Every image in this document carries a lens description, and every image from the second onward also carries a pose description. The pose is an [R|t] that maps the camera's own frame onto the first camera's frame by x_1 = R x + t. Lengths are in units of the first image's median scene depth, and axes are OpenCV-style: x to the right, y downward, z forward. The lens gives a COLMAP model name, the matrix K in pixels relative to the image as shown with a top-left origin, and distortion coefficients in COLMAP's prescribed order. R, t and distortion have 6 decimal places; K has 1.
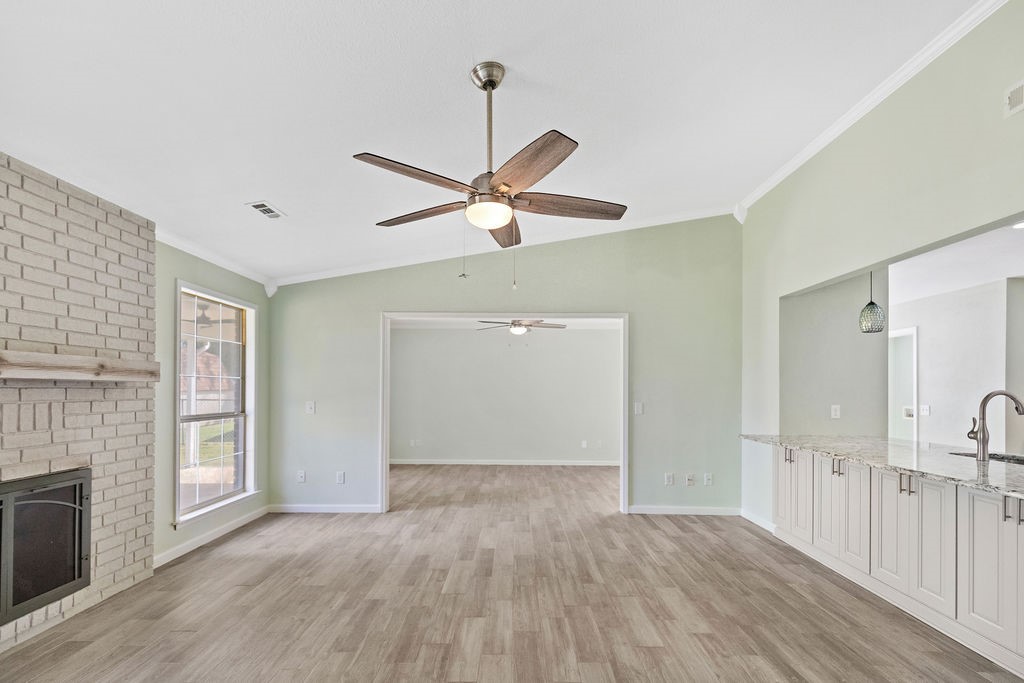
lens RADIAL K [[479.6, 0, 520.9], [0, 479.6, 385.5], [0, 0, 1]] dist [0.006370, -0.001091]
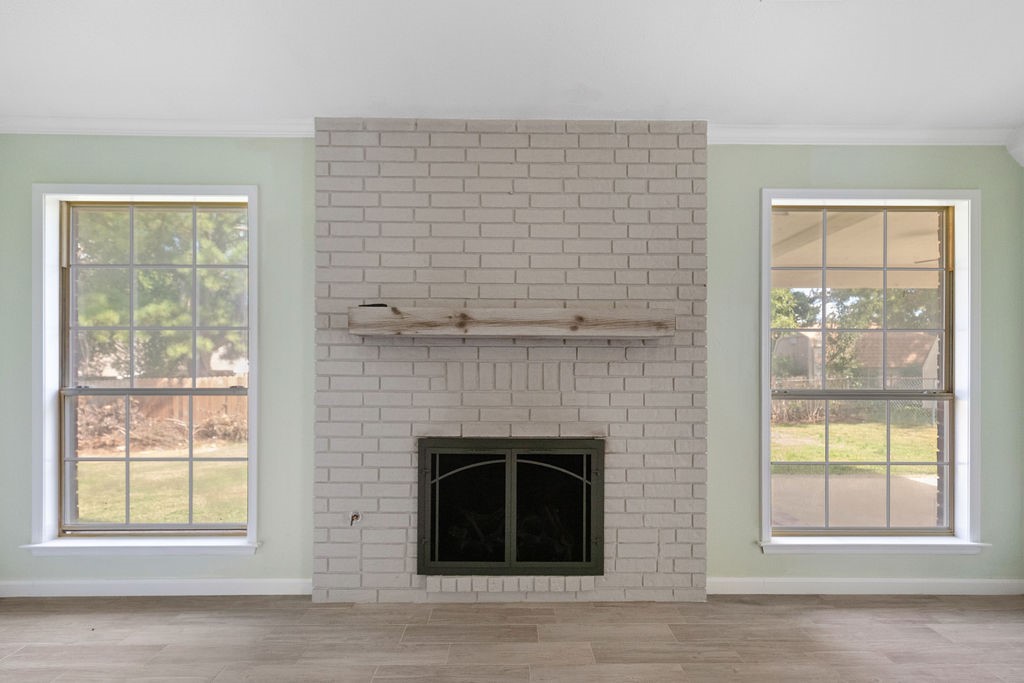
lens RADIAL K [[479.6, 0, 522.8], [0, 479.6, 369.7], [0, 0, 1]] dist [0.006370, -0.001091]
pose [[-0.001249, -0.004067, -0.999991, -0.031375], [0.007490, 0.999964, -0.004076, 0.043752], [0.999971, -0.007495, -0.001219, 0.767614]]
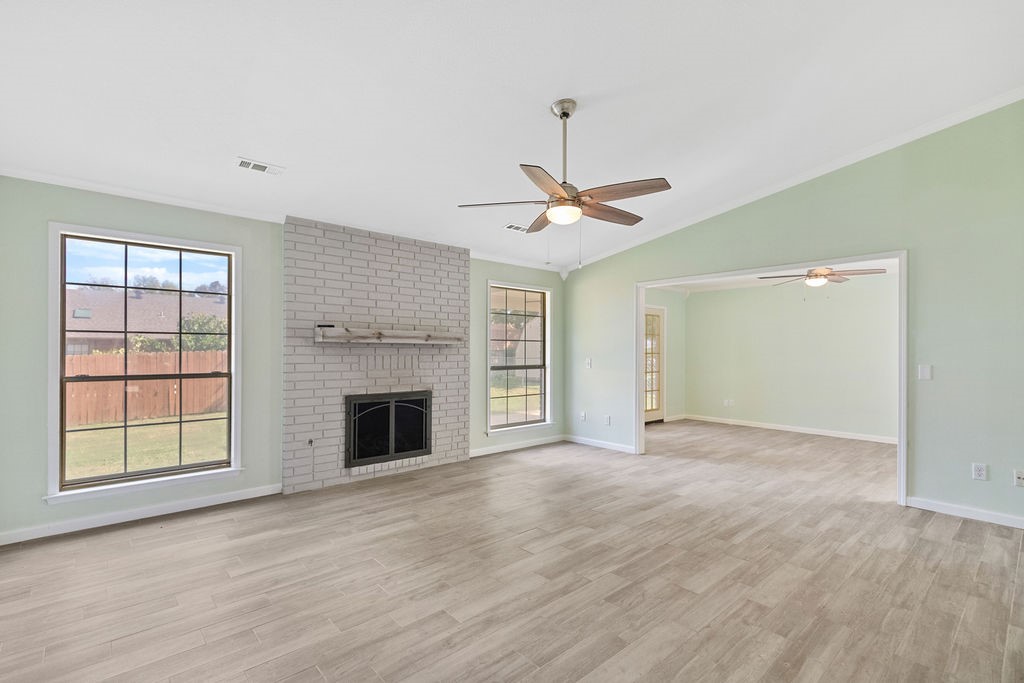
lens RADIAL K [[479.6, 0, 528.4], [0, 479.6, 347.5], [0, 0, 1]] dist [0.006370, -0.001091]
pose [[0.676622, -0.006928, -0.736298, 0.640447], [0.006957, 0.999971, -0.003015, 0.011089], [0.736298, -0.003082, 0.676651, 0.025432]]
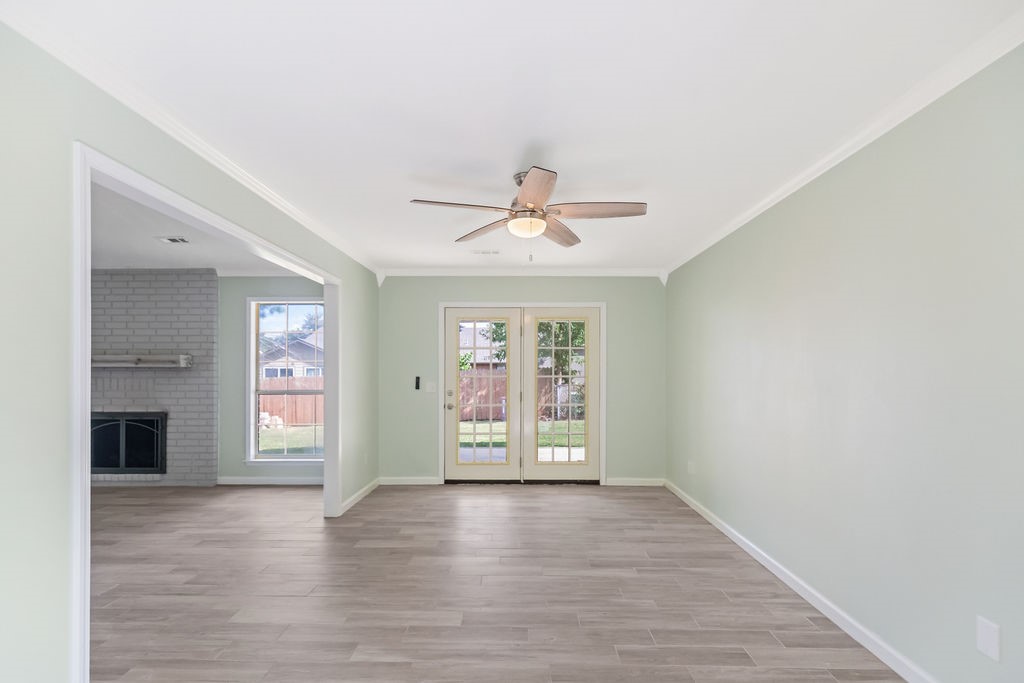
lens RADIAL K [[479.6, 0, 518.4], [0, 479.6, 376.8], [0, 0, 1]] dist [0.006370, -0.001091]
pose [[-0.025139, -0.004484, -0.999674, 0.877074], [0.011760, 0.999919, -0.004780, 0.048539], [0.999615, -0.011876, -0.025085, 2.193214]]
